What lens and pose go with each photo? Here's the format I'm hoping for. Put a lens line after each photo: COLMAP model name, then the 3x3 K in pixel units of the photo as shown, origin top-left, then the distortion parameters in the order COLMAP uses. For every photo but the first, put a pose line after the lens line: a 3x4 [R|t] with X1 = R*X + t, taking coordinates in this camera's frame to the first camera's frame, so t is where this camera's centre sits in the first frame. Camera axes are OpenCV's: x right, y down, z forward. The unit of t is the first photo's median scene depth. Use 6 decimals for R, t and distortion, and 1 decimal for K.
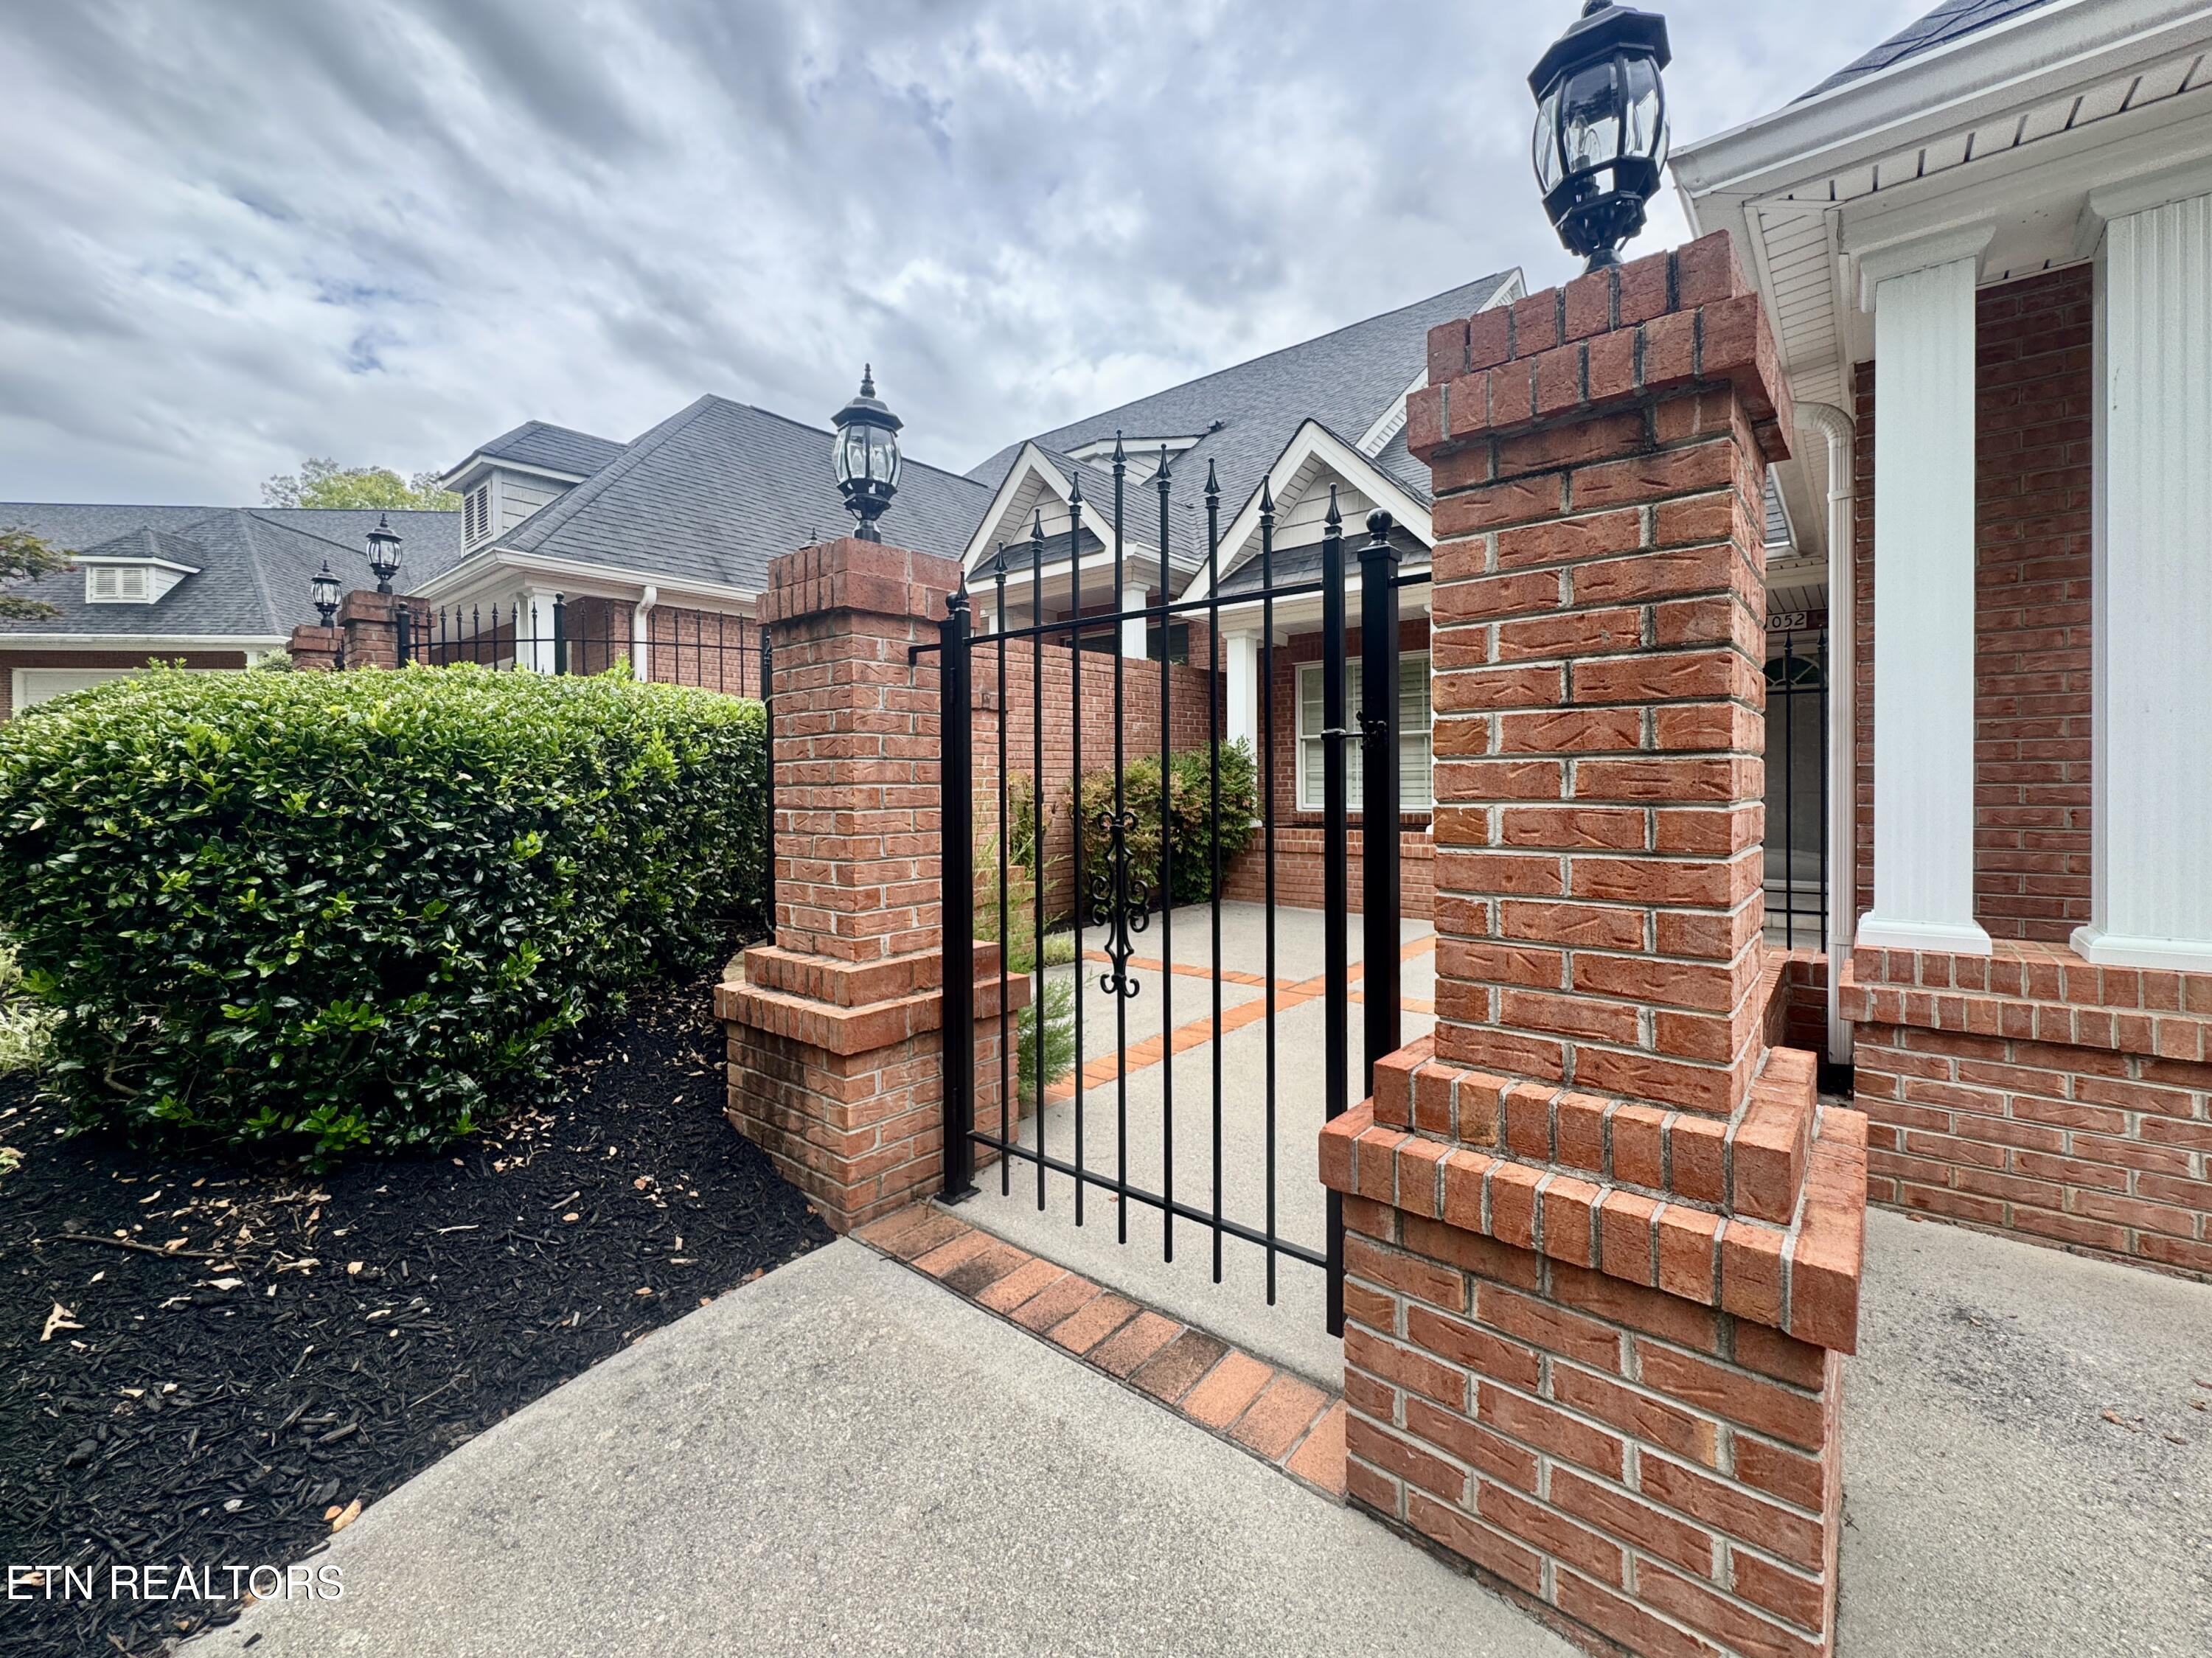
lens RADIAL K [[900.5, 0, 1109.2], [0, 900.5, 794.7], [0, 0, 1]] dist [-0.000766, -0.000050]
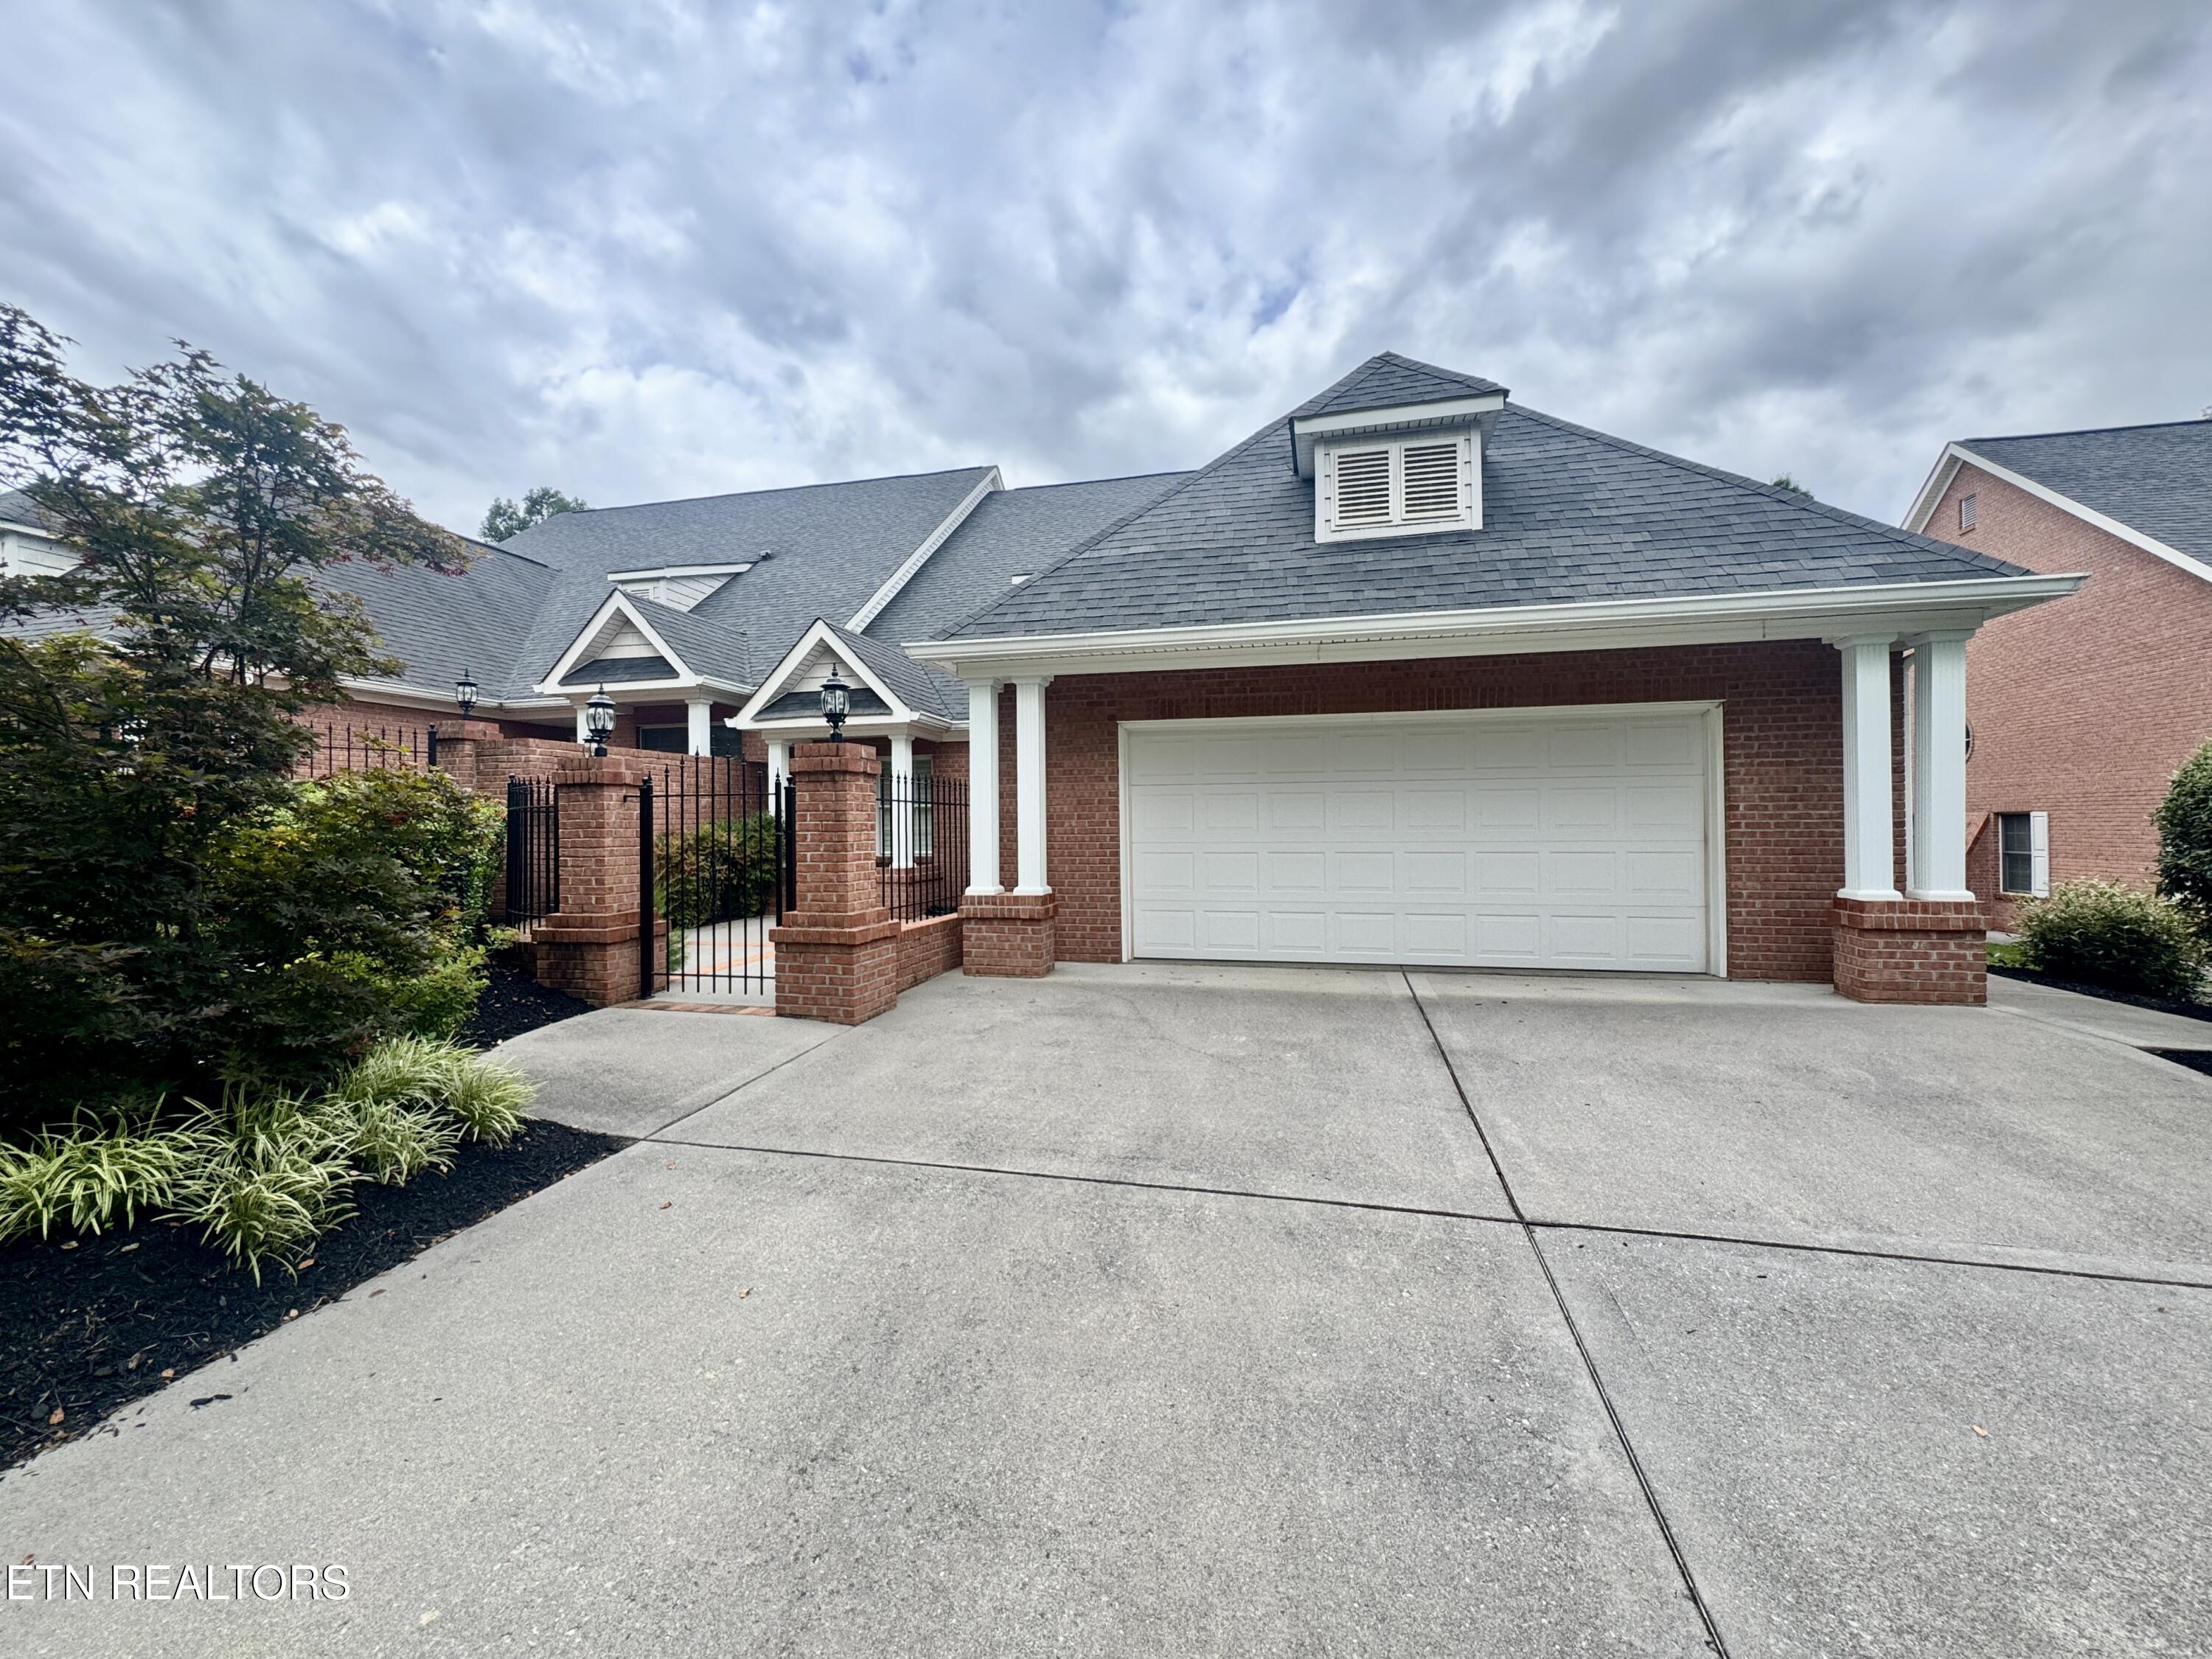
lens RADIAL K [[895.5, 0, 1103.8], [0, 895.5, 822.6], [0, 0, 1]] dist [-0.000472, -0.000040]
pose [[0.892978, 0.001172, 0.450099, -0.050260], [0.008096, 0.999793, -0.018665, -0.007993], [-0.450028, 0.020311, 0.892783, -0.682556]]
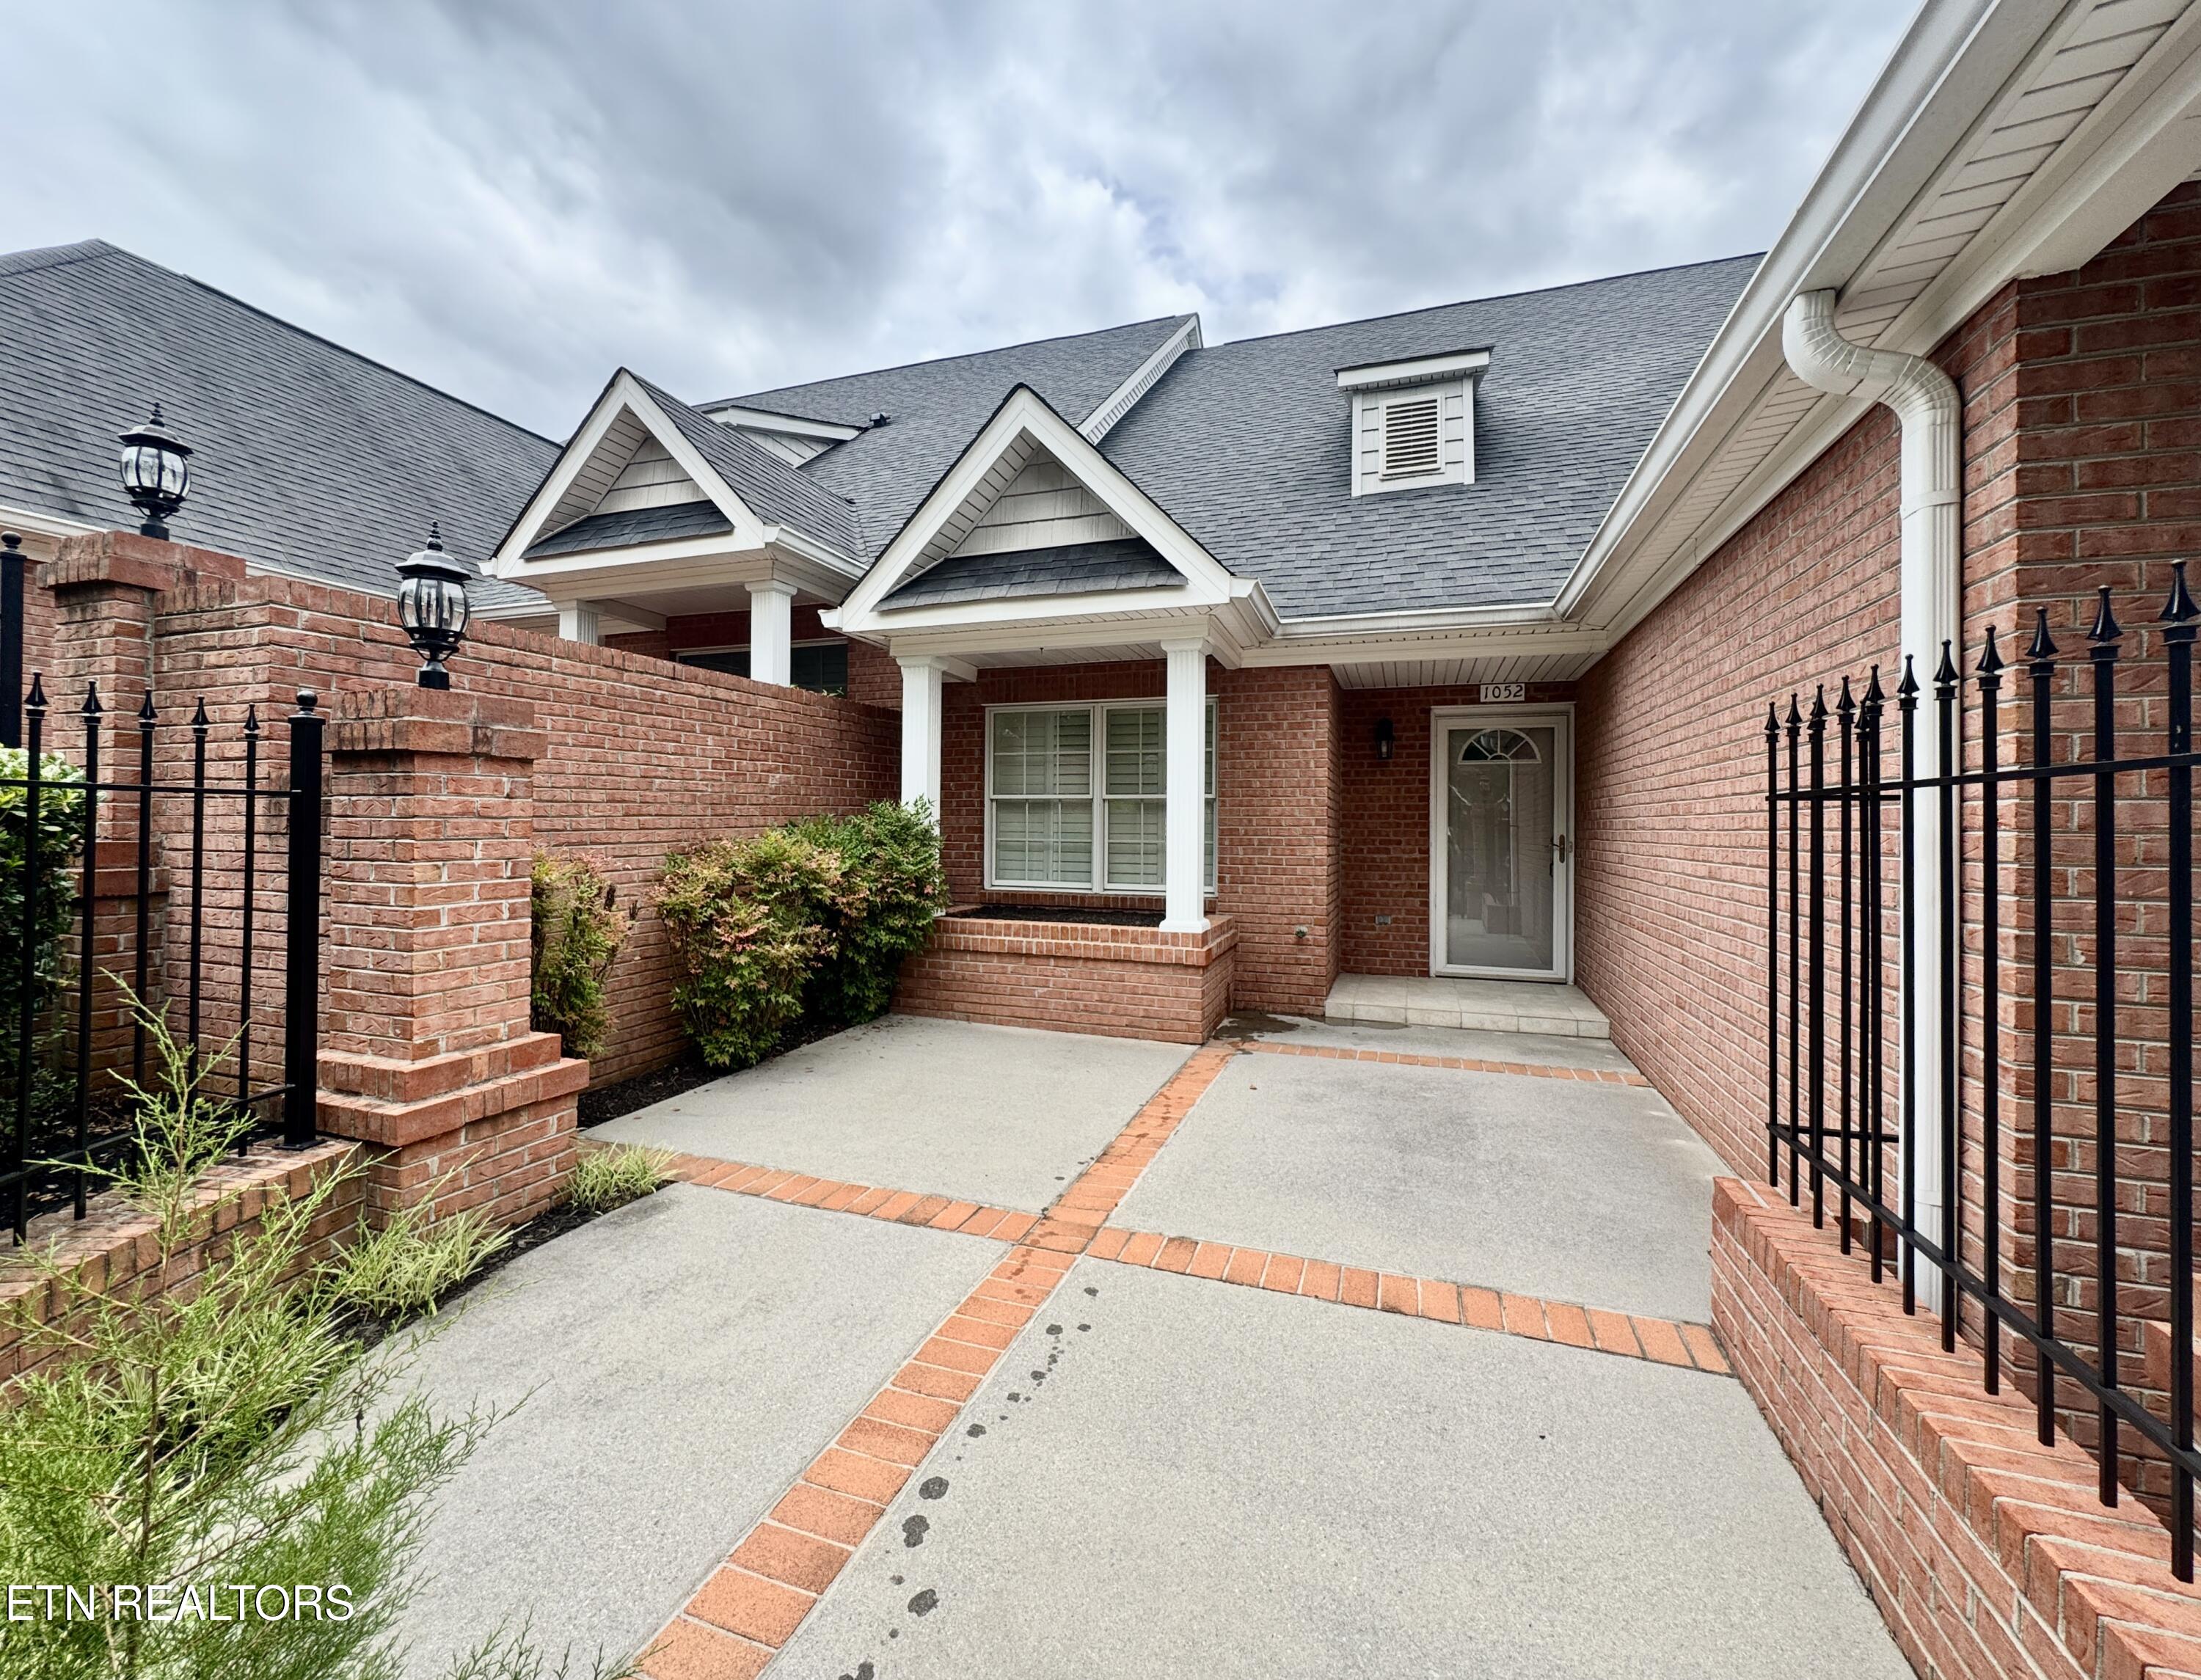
lens RADIAL K [[910.8, 0, 1079.2], [0, 910.8, 818.7], [0, 0, 1]] dist [-0.011298, -0.000010]
pose [[0.937677, 0.018145, 0.347035, 0.008033], [-0.012516, 0.999751, -0.018457, -0.037506], [-0.347284, 0.012963, 0.937670, 0.265505]]
